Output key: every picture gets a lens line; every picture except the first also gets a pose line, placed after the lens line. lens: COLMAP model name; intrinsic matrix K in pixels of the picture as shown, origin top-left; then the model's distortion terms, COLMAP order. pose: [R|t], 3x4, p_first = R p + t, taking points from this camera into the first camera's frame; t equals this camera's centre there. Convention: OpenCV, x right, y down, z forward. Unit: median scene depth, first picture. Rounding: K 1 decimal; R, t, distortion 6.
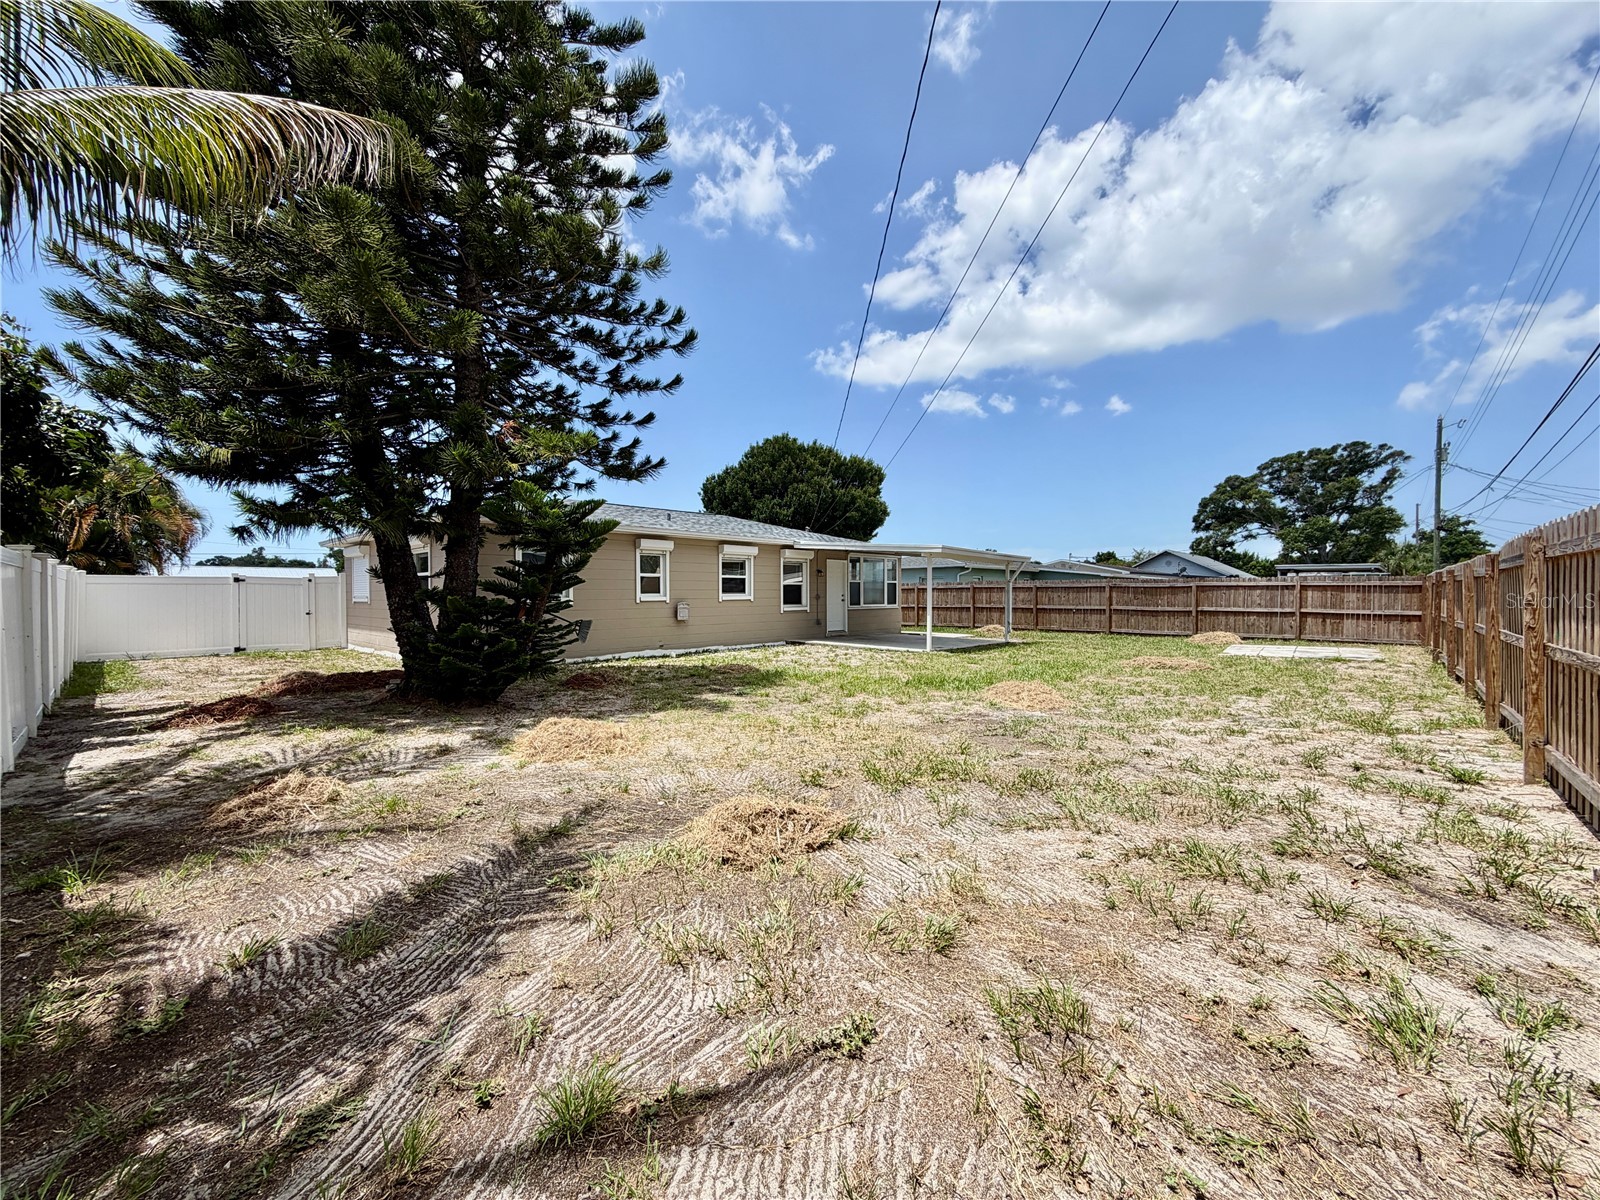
lens RADIAL K [[638.7, 0, 794.6], [0, 638.7, 596.4], [0, 0, 1]] dist [-0.001451, -0.000190]
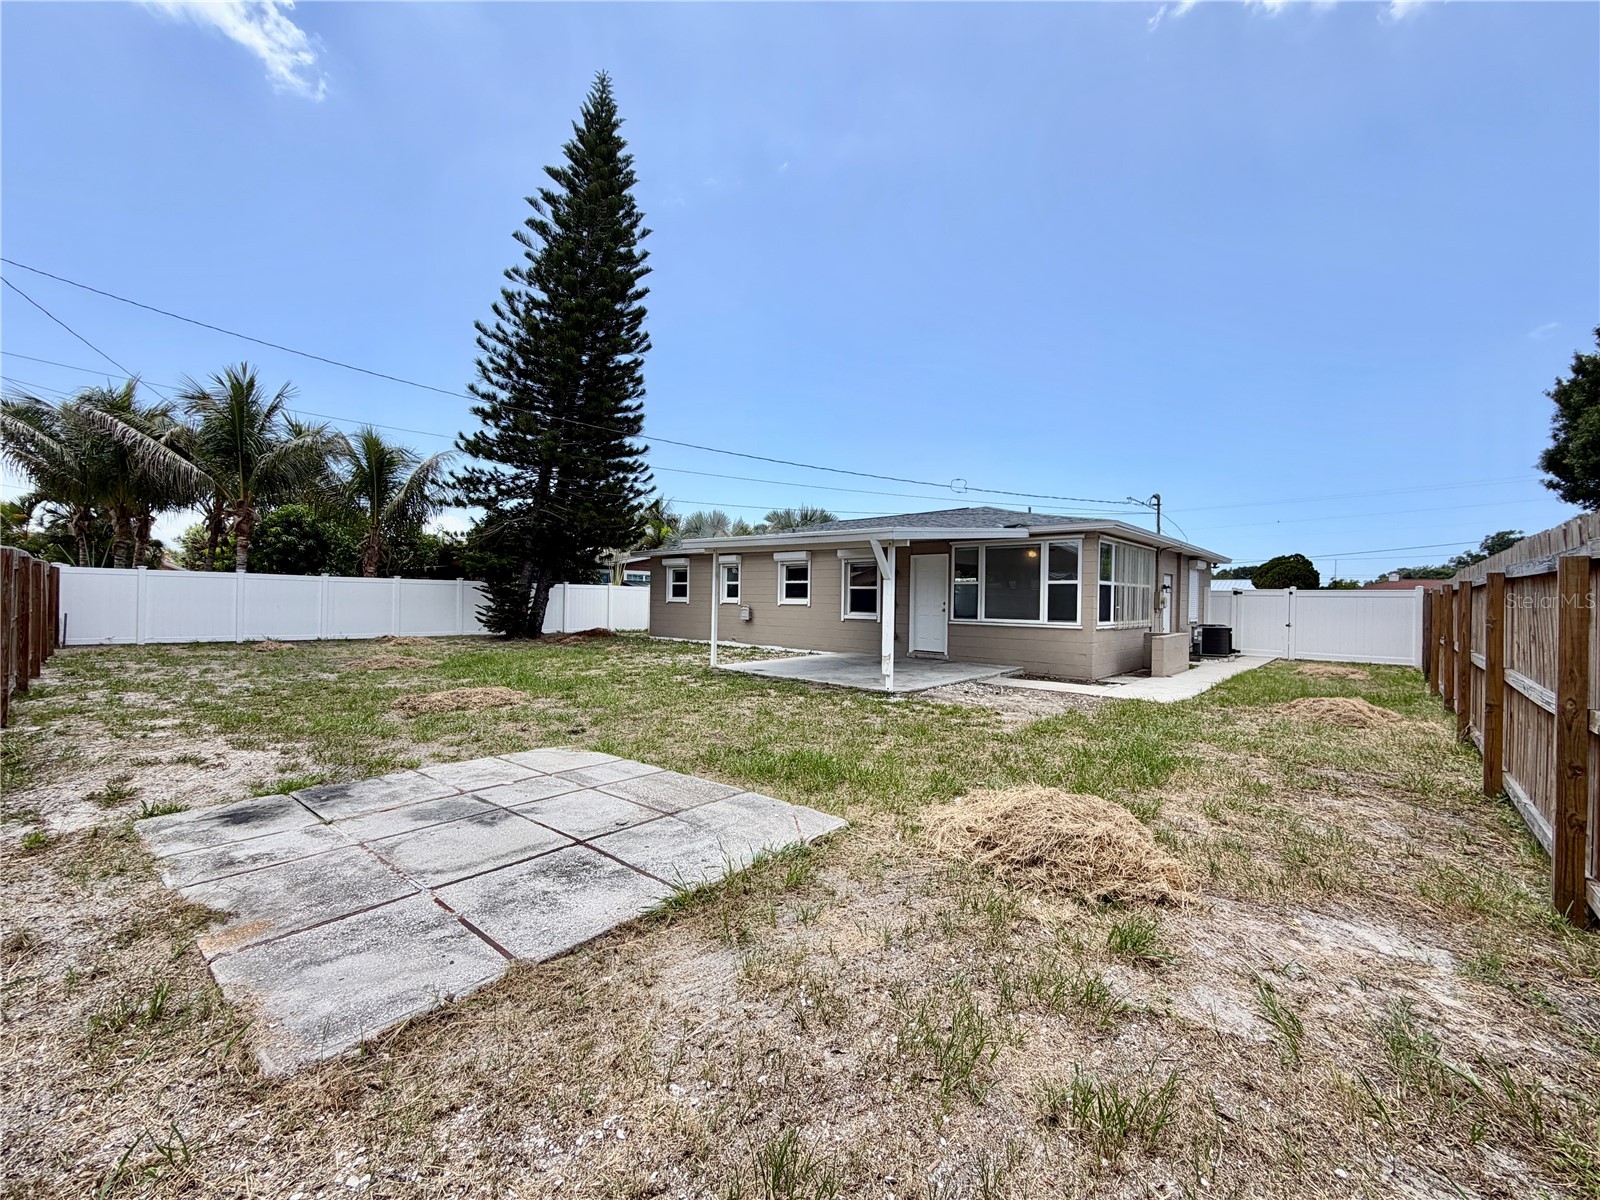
lens RADIAL K [[637.4, 0, 797.9], [0, 637.4, 602.9], [0, 0, 1]] dist [0.001251, -0.000532]
pose [[0.009073, 0.008407, -0.999923, 0.862704], [-0.021133, 0.999743, 0.008213, -0.005065], [0.999736, 0.021057, 0.009249, 0.896923]]
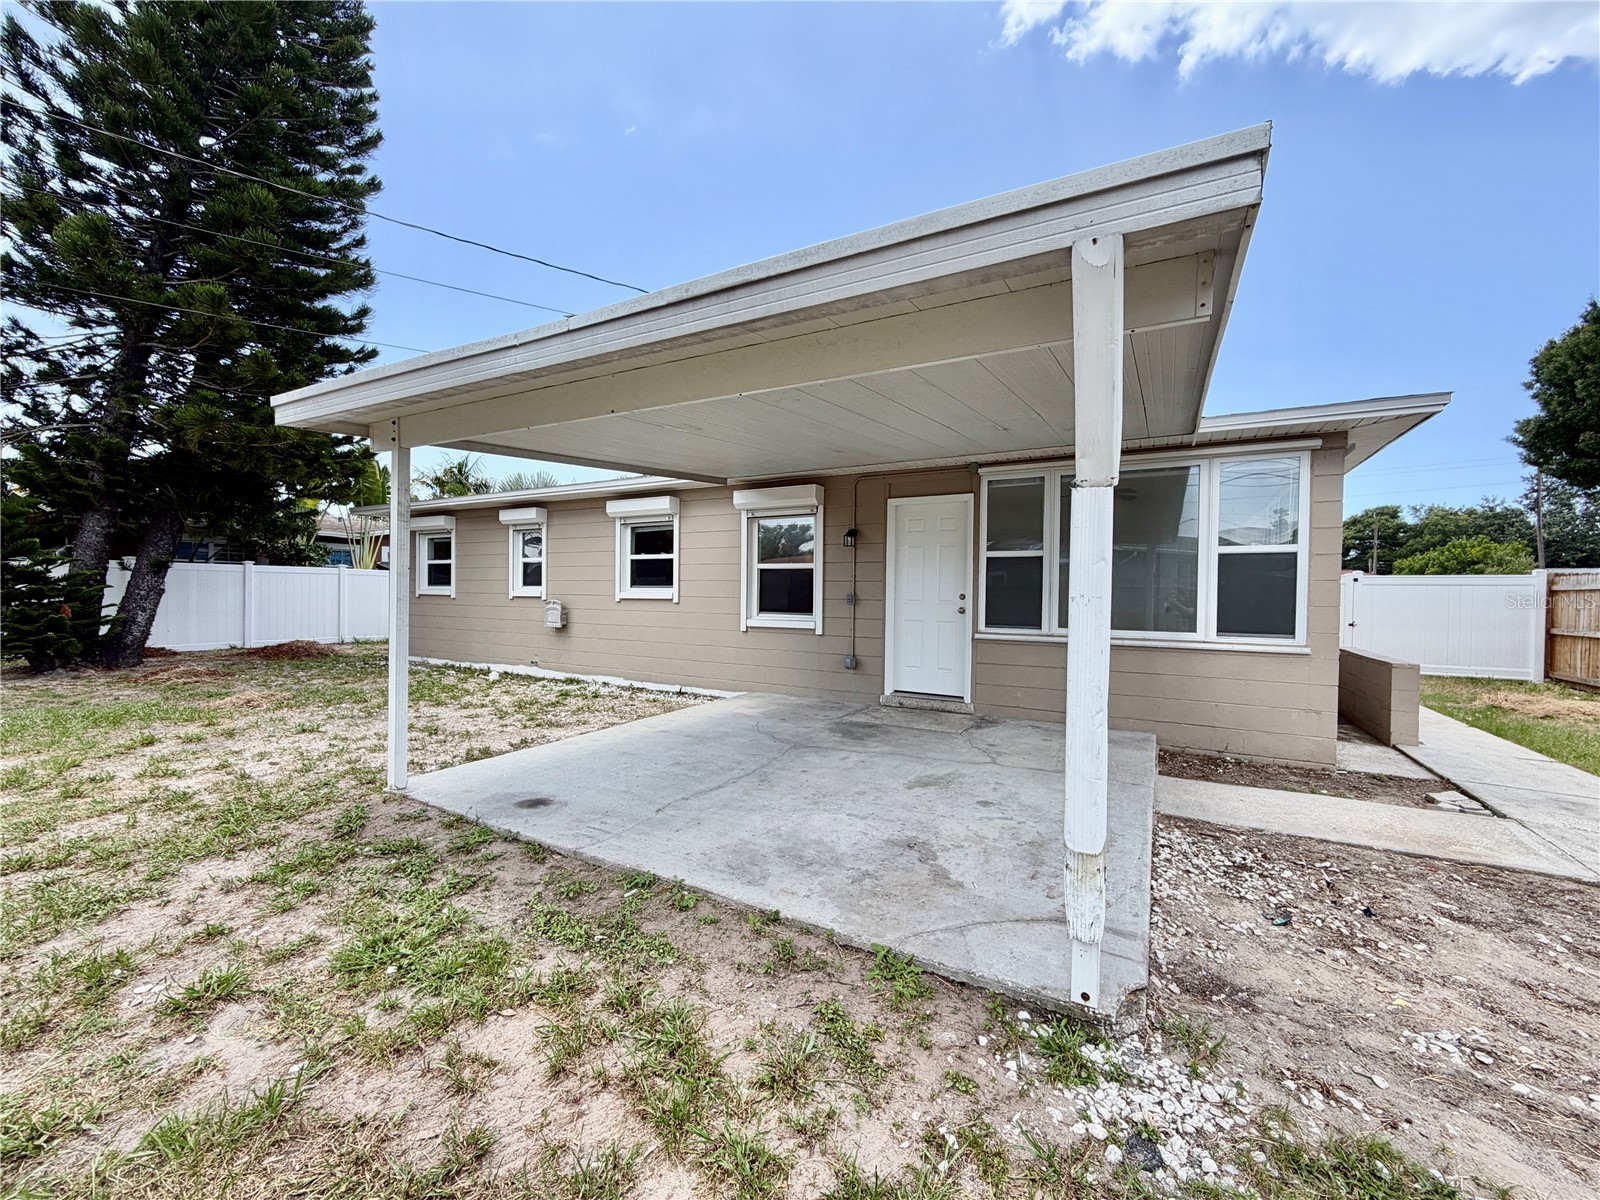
lens RADIAL K [[637.4, 0, 797.9], [0, 637.4, 602.9], [0, 0, 1]] dist [0.001251, -0.000532]
pose [[0.227213, 0.020074, -0.973638, 0.430949], [-0.019450, 0.999682, 0.016072, -0.002165], [0.973651, 0.015286, 0.227531, 0.901746]]
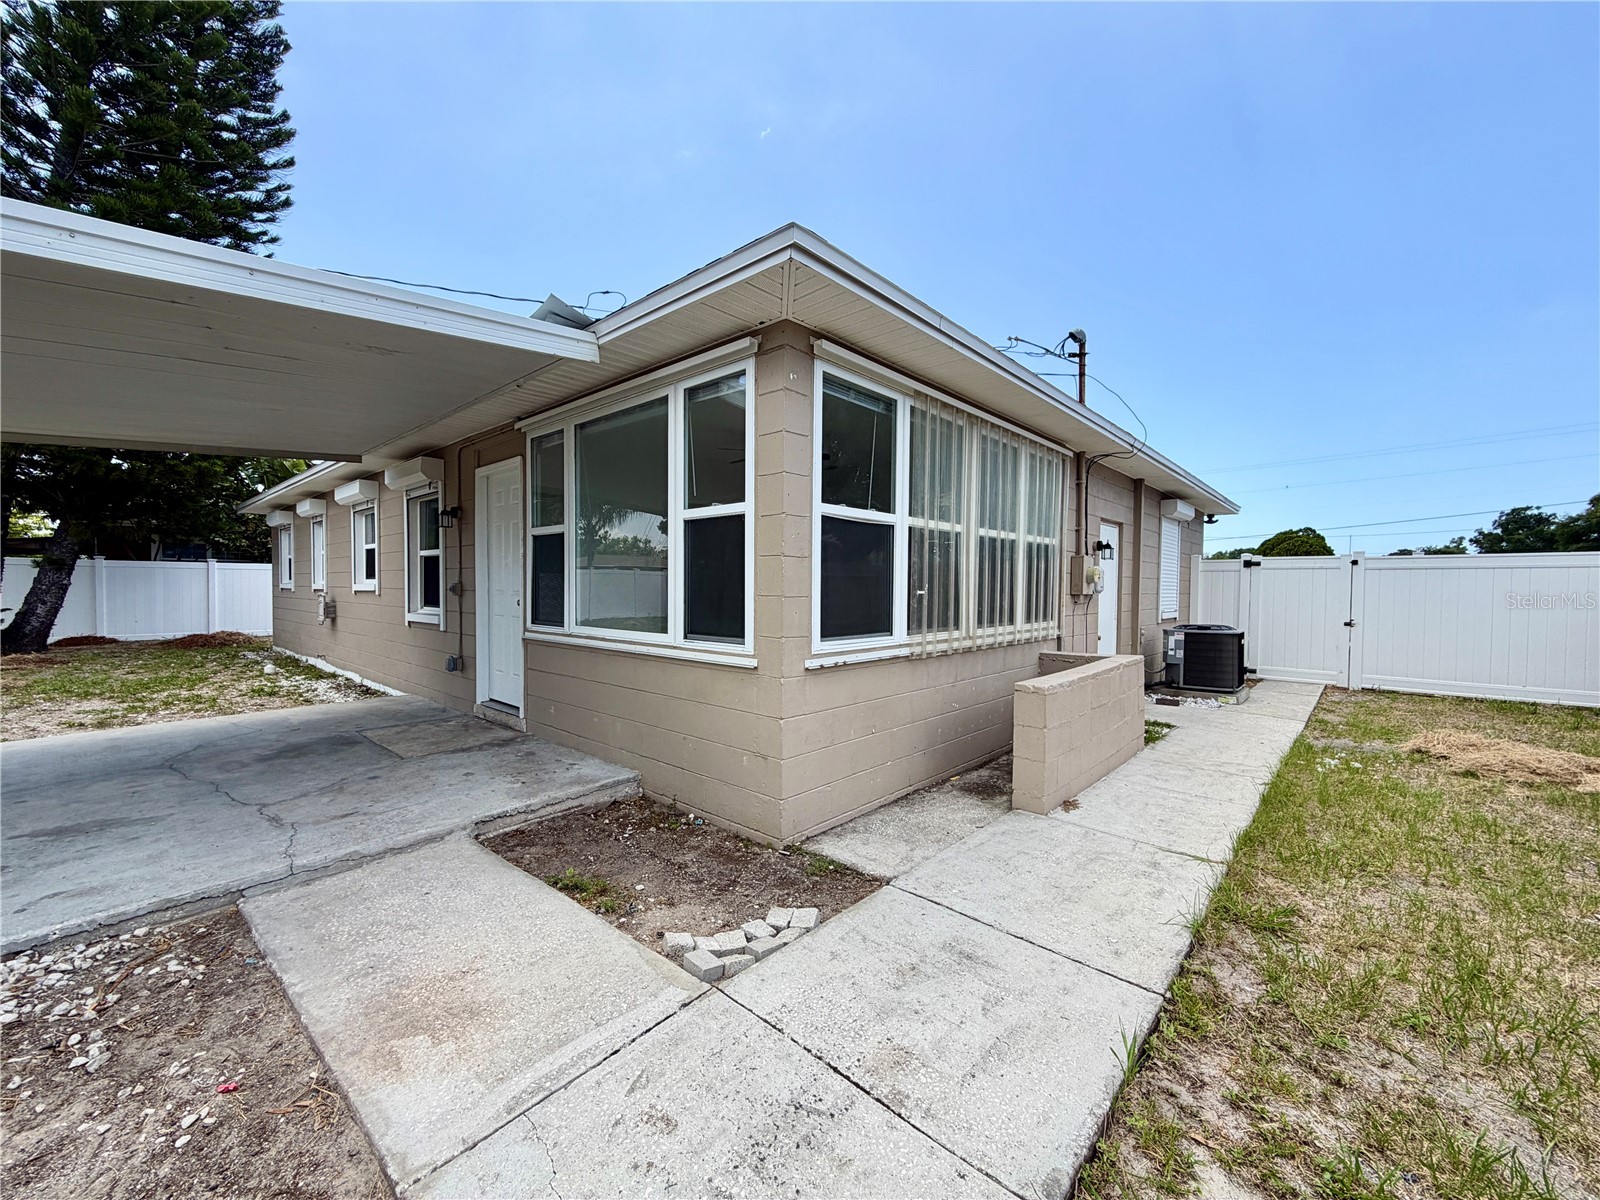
lens RADIAL K [[637.4, 0, 797.9], [0, 637.4, 602.9], [0, 0, 1]] dist [0.001251, -0.000532]
pose [[0.014425, 0.028938, -0.999477, 0.391126], [-0.013892, 0.999490, 0.028738, -0.004099], [0.999799, 0.013470, 0.014820, 1.211798]]
